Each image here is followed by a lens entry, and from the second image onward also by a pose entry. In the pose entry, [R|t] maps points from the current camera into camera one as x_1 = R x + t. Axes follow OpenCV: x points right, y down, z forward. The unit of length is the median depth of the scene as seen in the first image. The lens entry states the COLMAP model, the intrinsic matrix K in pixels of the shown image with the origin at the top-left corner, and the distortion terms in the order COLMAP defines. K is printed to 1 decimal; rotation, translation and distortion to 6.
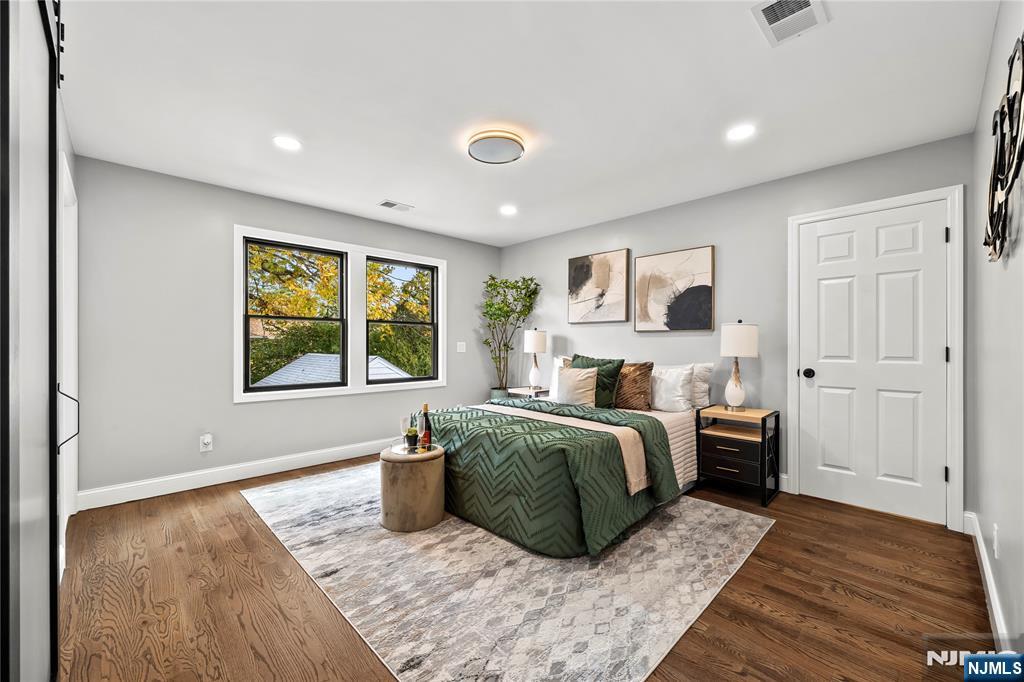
lens RADIAL K [[411.6, 0, 508.3], [0, 411.6, 349.7], [0, 0, 1]] dist [-0.001527, -0.000179]
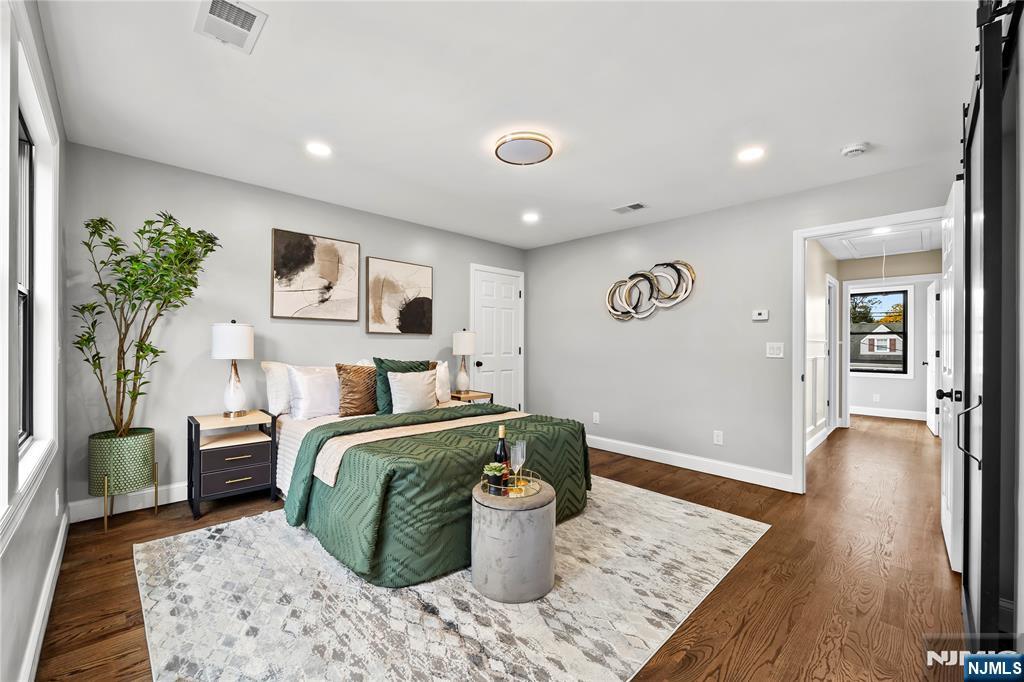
lens RADIAL K [[412.5, 0, 505.0], [0, 412.5, 345.7], [0, 0, 1]] dist [-0.000973, -0.000678]
pose [[-0.000650, -0.004106, 0.999991, -0.714368], [0.008788, 0.999953, 0.004111, -0.015924], [-0.999961, 0.008791, -0.000614, 0.730303]]
